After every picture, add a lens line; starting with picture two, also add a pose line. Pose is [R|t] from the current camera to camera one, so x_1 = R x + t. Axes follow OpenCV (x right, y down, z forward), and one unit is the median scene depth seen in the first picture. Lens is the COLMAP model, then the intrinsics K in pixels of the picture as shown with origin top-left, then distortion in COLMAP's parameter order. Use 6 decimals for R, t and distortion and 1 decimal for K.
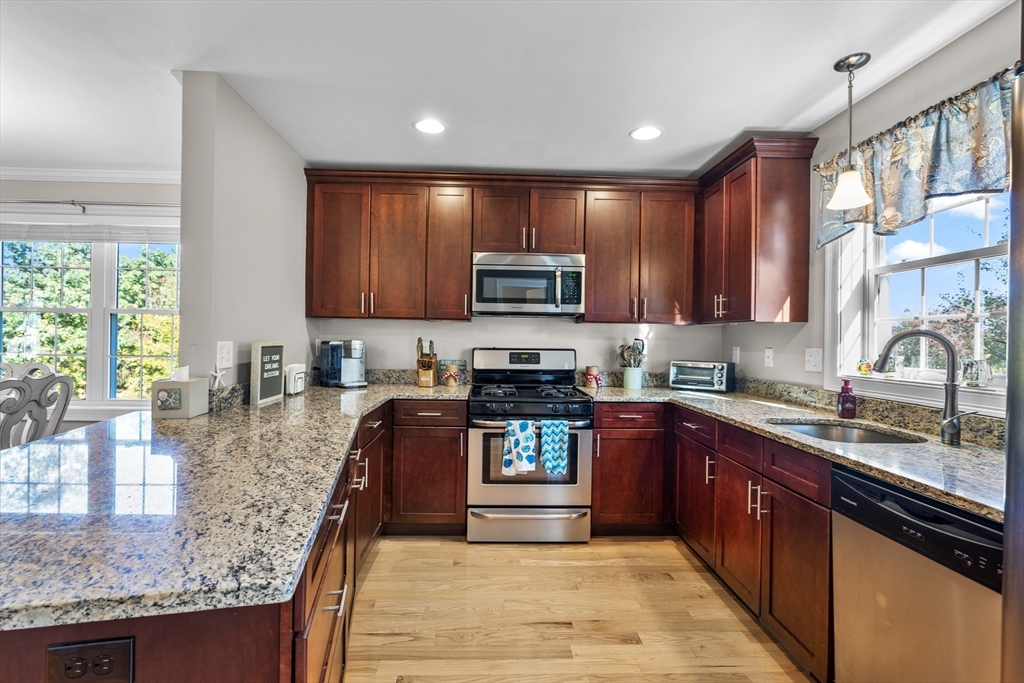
lens RADIAL K [[468.2, 0, 514.5], [0, 468.2, 340.0], [0, 0, 1]] dist [-0.007081, 0.001131]
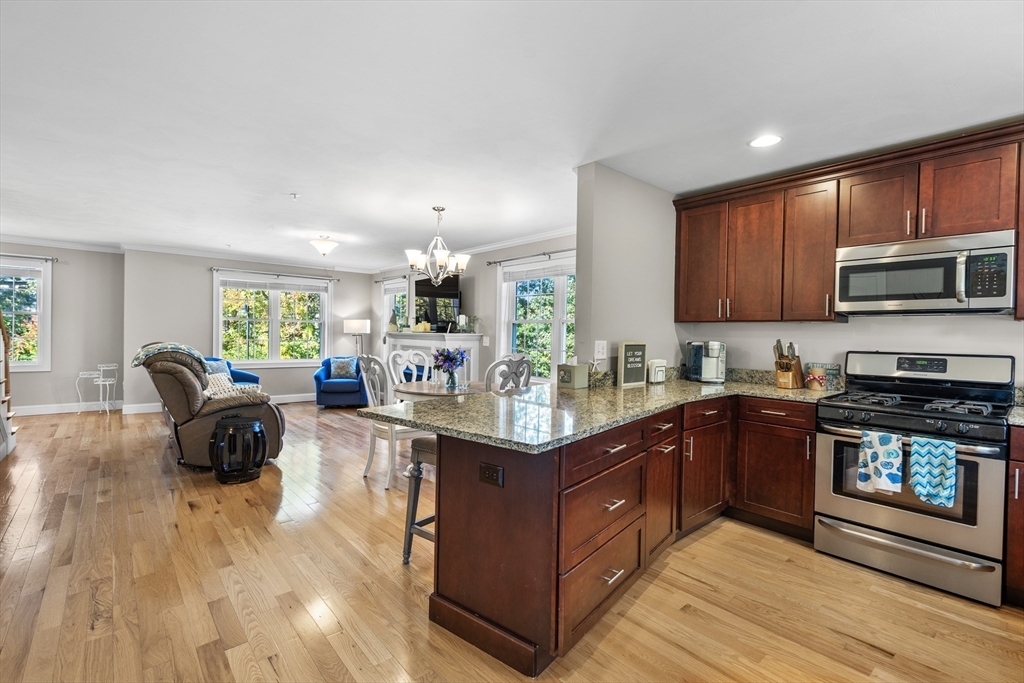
lens RADIAL K [[468.2, 0, 506.8], [0, 468.2, 340.1], [0, 0, 1]] dist [-0.007081, 0.001131]
pose [[0.623350, 0.005236, -0.781926, 0.245240], [-0.010486, 0.999944, -0.001663, 0.004816], [0.781873, 0.009236, 0.623370, -0.104473]]
